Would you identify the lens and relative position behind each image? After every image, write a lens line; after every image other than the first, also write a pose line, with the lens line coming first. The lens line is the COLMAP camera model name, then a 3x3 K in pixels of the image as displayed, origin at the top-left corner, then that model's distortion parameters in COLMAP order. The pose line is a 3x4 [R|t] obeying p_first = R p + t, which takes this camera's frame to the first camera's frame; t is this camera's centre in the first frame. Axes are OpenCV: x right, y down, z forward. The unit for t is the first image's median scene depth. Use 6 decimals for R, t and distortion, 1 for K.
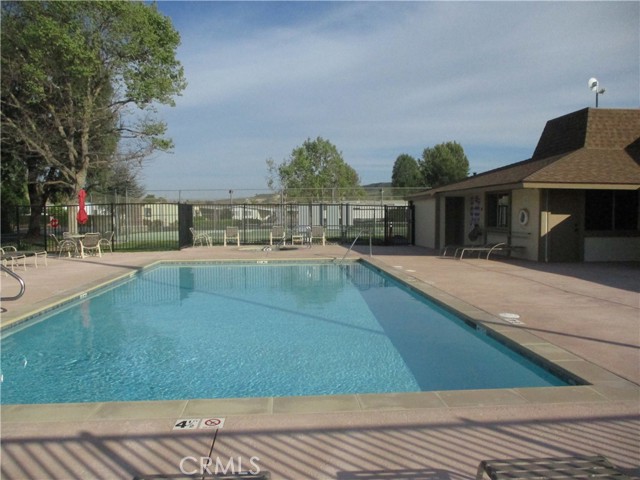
lens RADIAL K [[535.1, 0, 320.0], [0, 535.1, 240.0], [0, 0, 1]] dist [-0.040732, -0.004884]
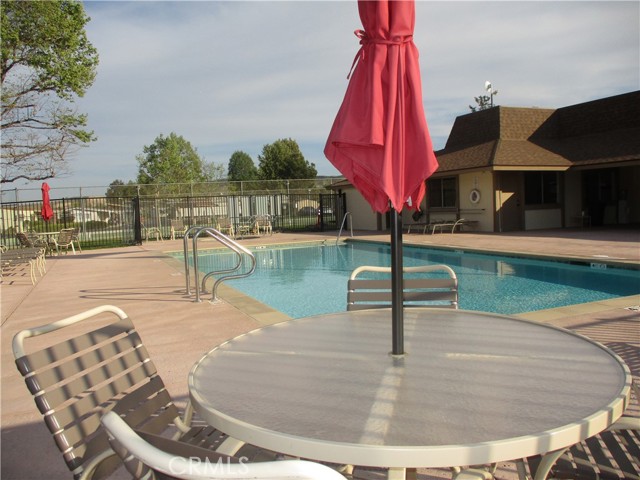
lens RADIAL K [[535.1, 0, 320.0], [0, 535.1, 240.0], [0, 0, 1]] dist [-0.040732, -0.004884]
pose [[0.943727, -0.058936, 0.325431, -0.218486], [0.057686, 0.998244, 0.013498, 0.011983], [-0.325654, 0.006034, 0.945470, -0.010595]]
